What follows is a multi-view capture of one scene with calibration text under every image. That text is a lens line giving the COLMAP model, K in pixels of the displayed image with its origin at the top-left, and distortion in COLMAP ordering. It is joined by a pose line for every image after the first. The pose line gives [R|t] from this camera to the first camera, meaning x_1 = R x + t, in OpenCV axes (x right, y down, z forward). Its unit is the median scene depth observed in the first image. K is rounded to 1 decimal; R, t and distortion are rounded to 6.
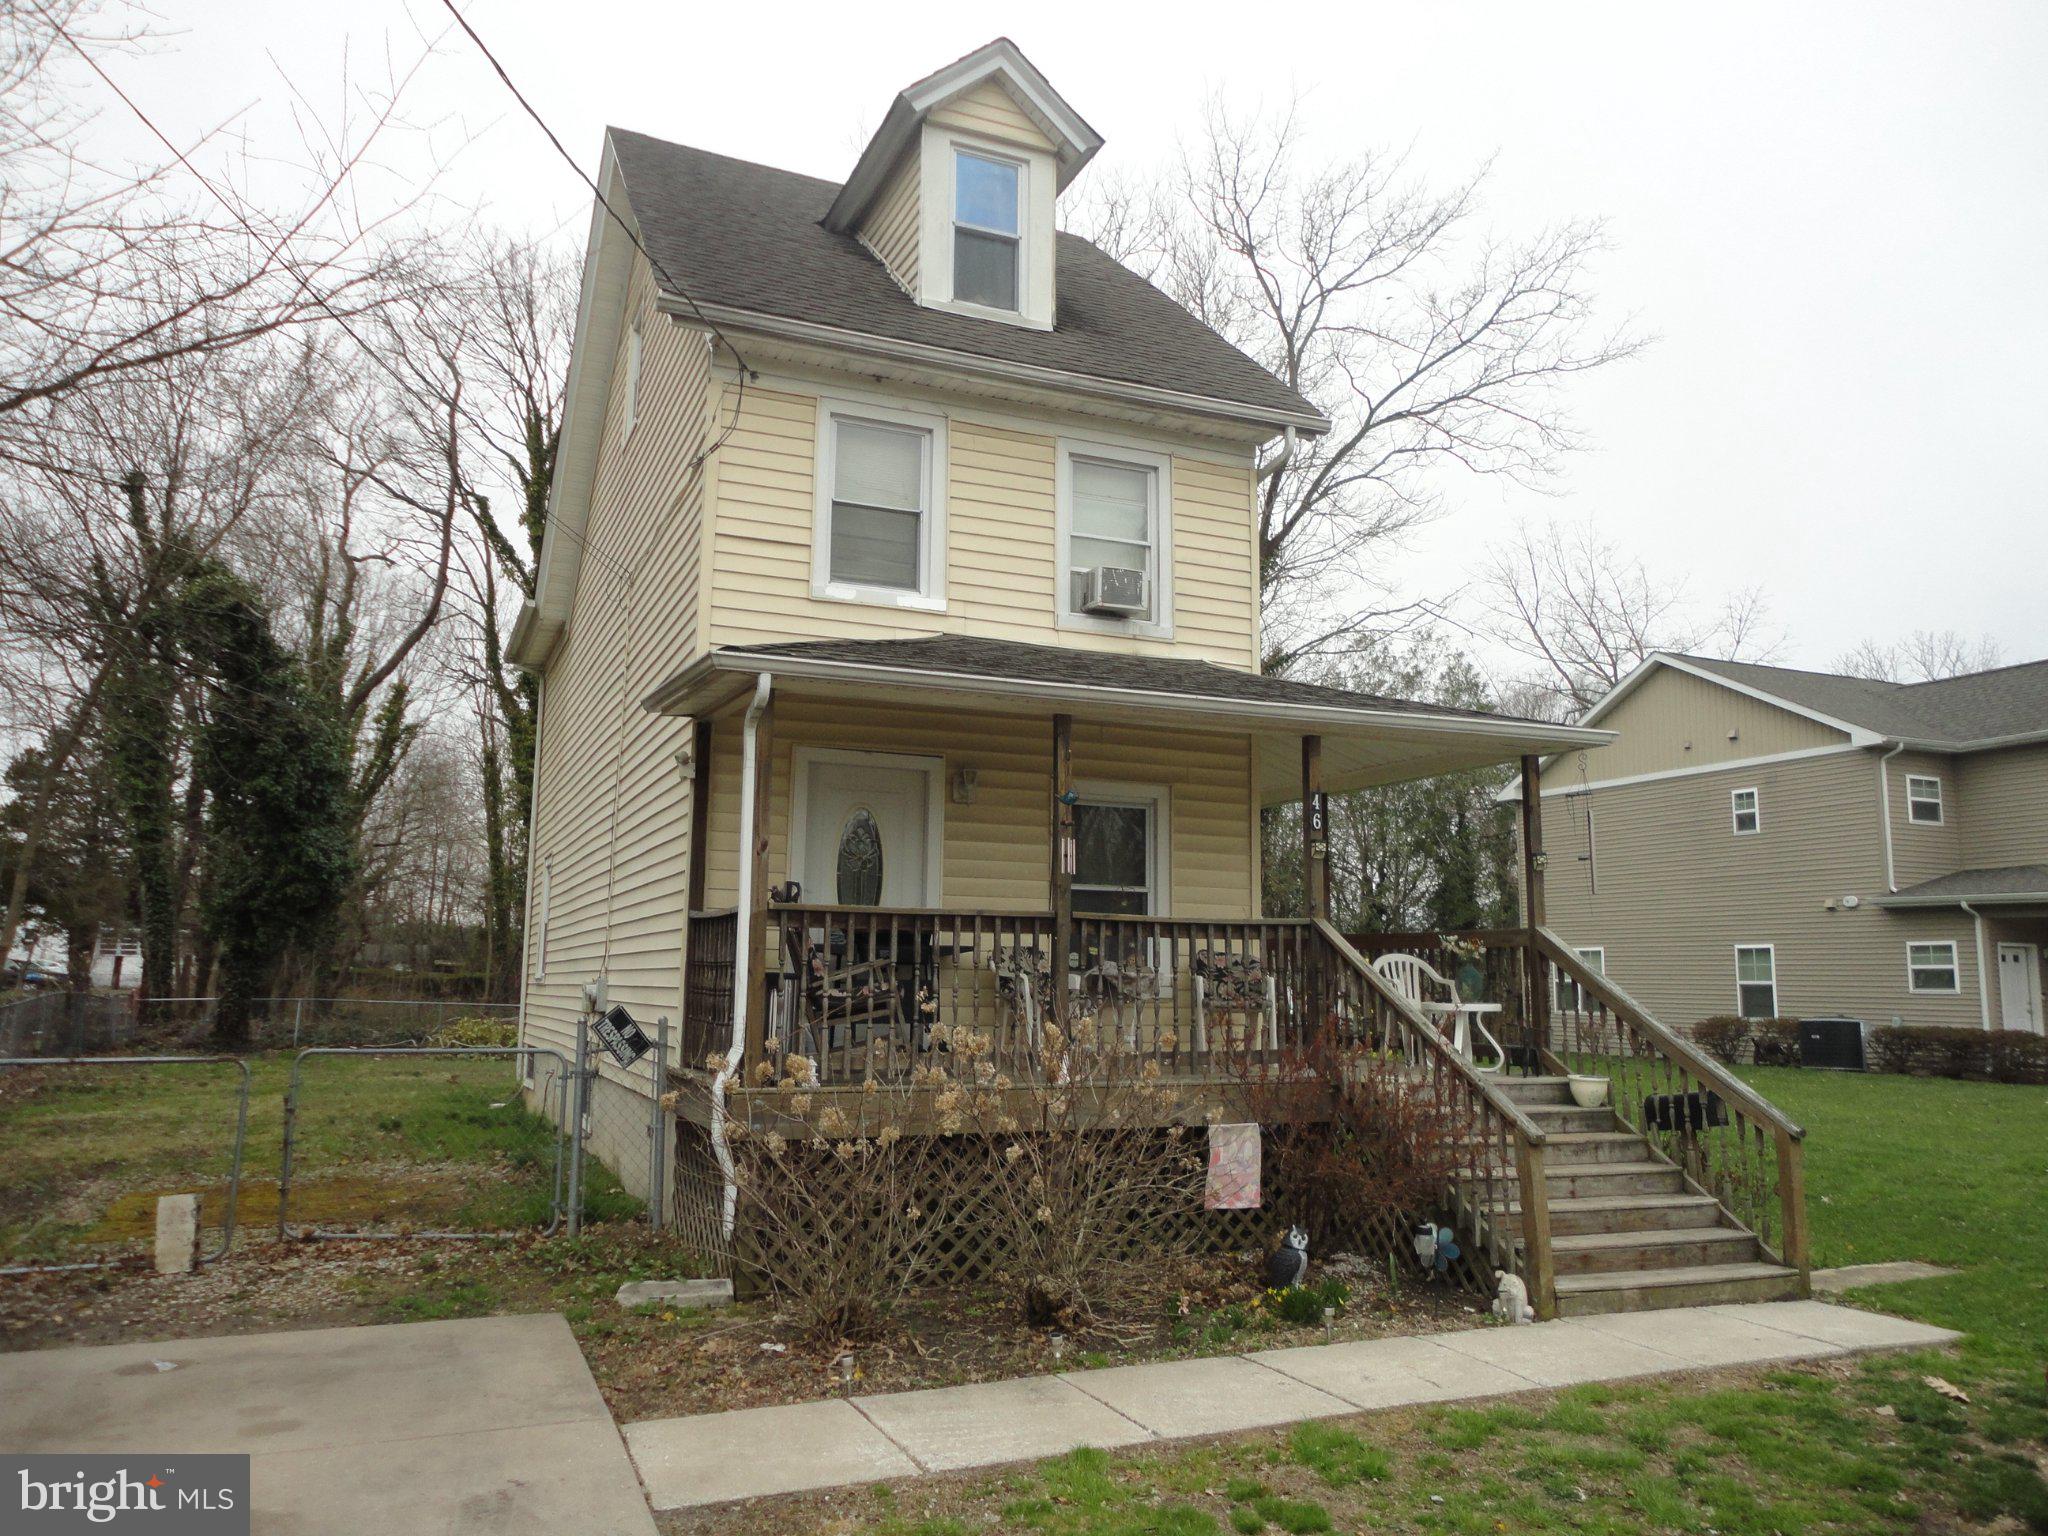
lens RADIAL K [[1479.8, 0, 1024.0], [0, 1479.8, 768.0], [0, 0, 1]] dist [-0.006815, 0.008016]
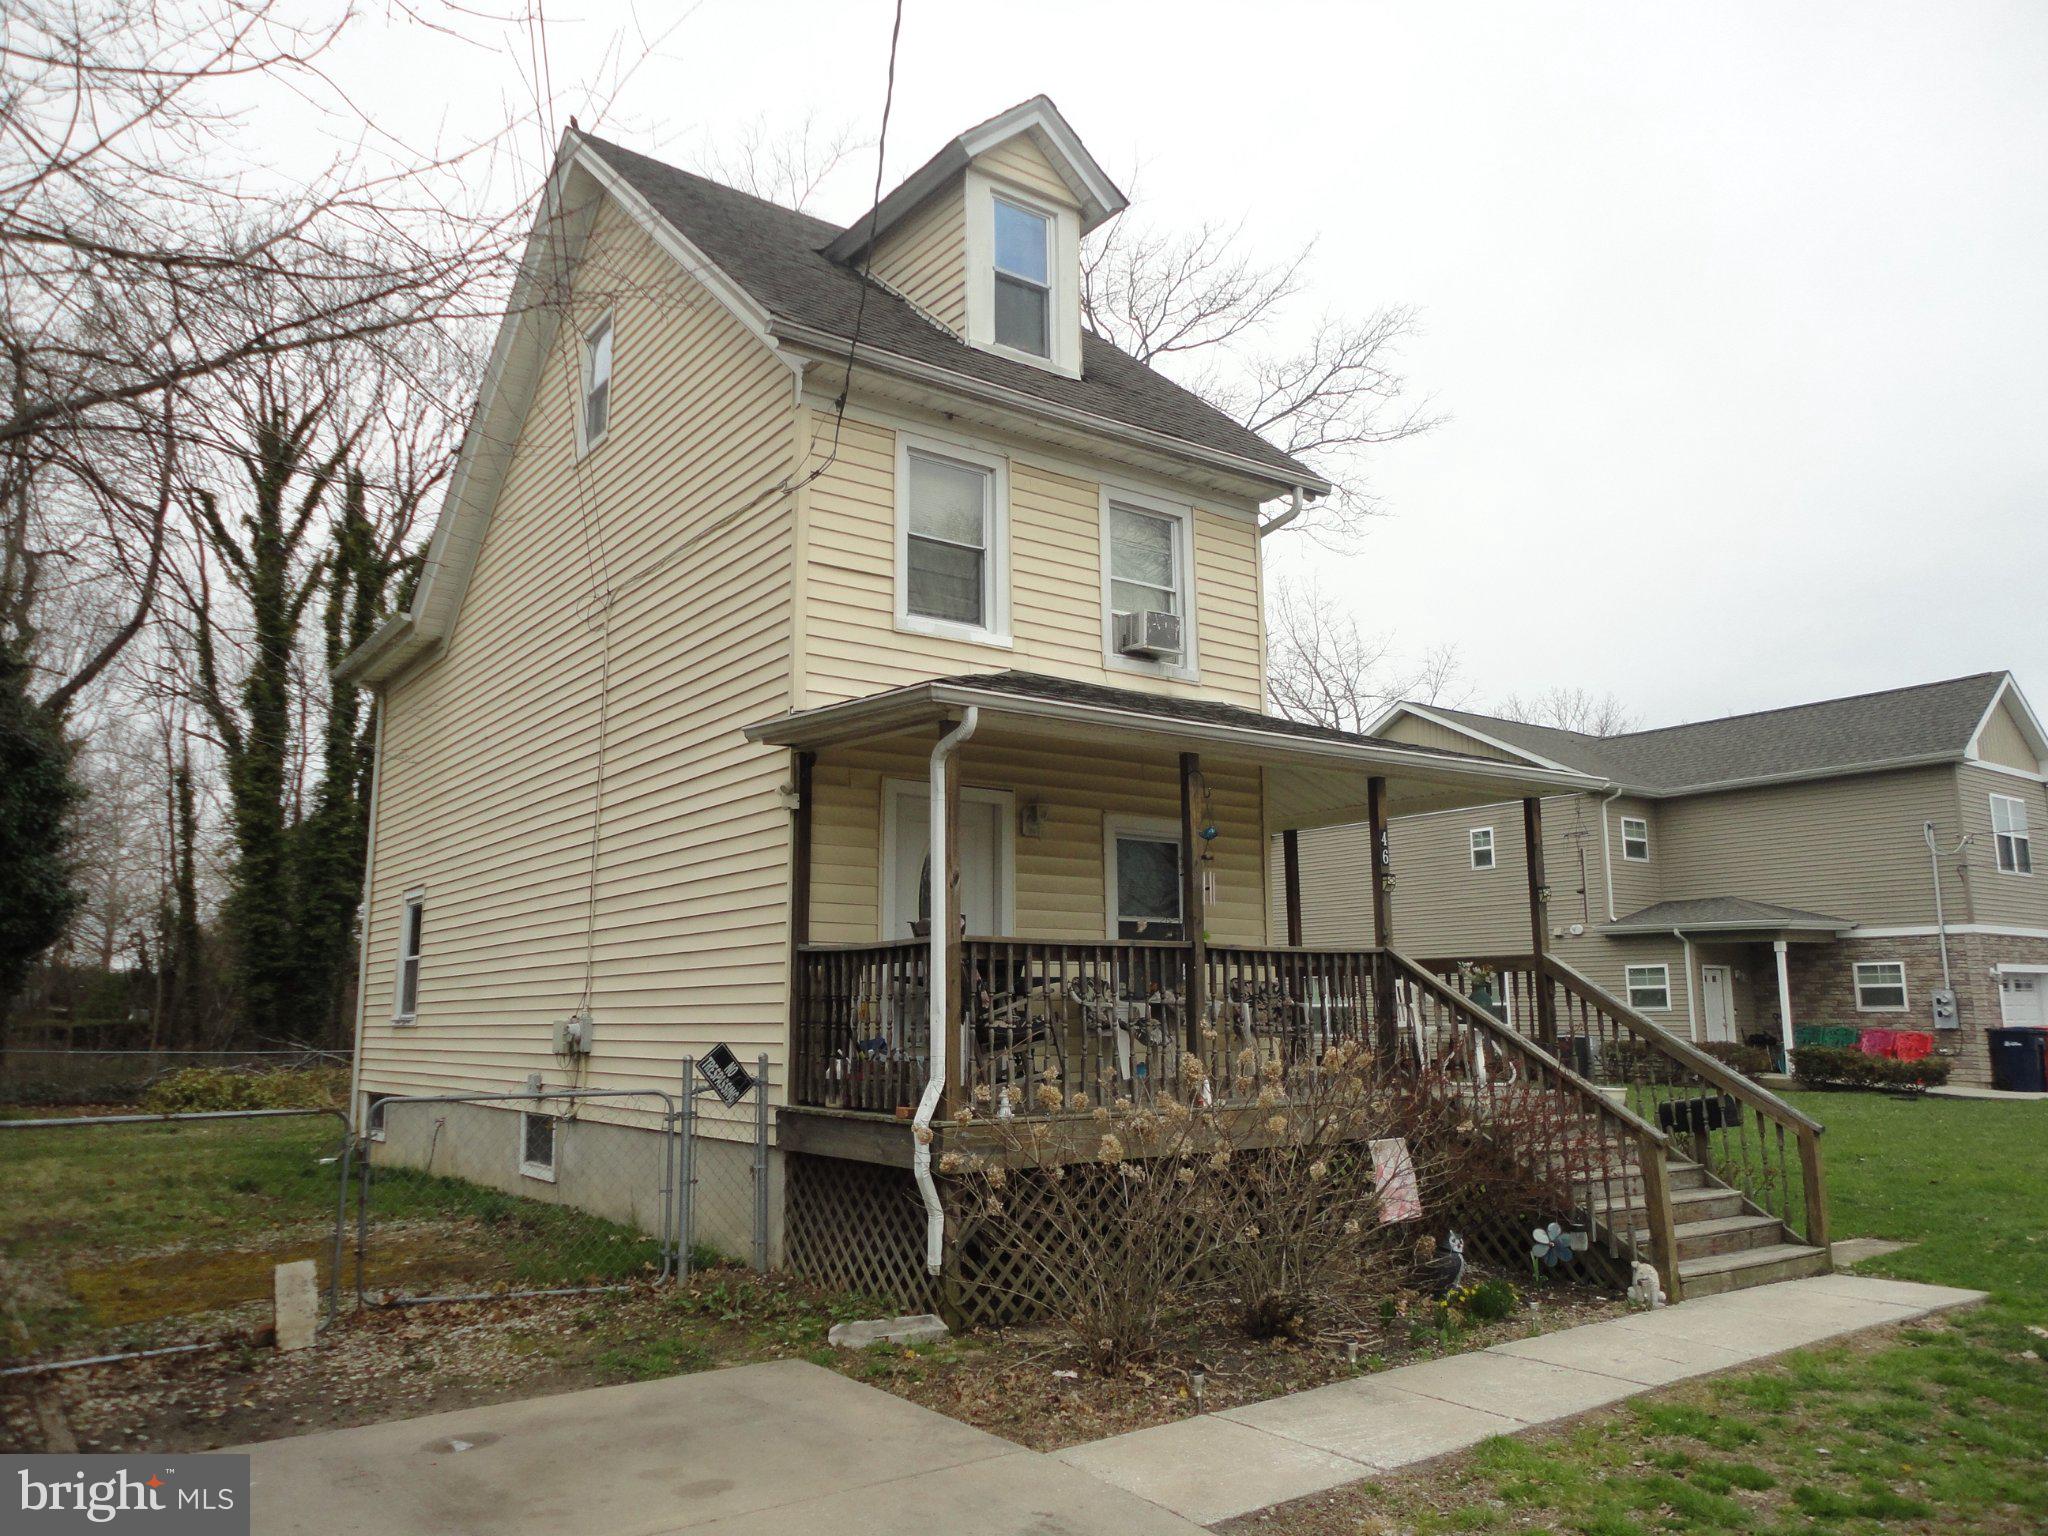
lens RADIAL K [[1479.8, 0, 1024.0], [0, 1479.8, 768.0], [0, 0, 1]] dist [-0.006815, 0.008016]
pose [[0.974022, 0.019150, 0.225642, -0.268024], [-0.014245, 0.999626, -0.023349, 0.000328], [-0.226005, 0.019528, 0.973930, 0.007120]]
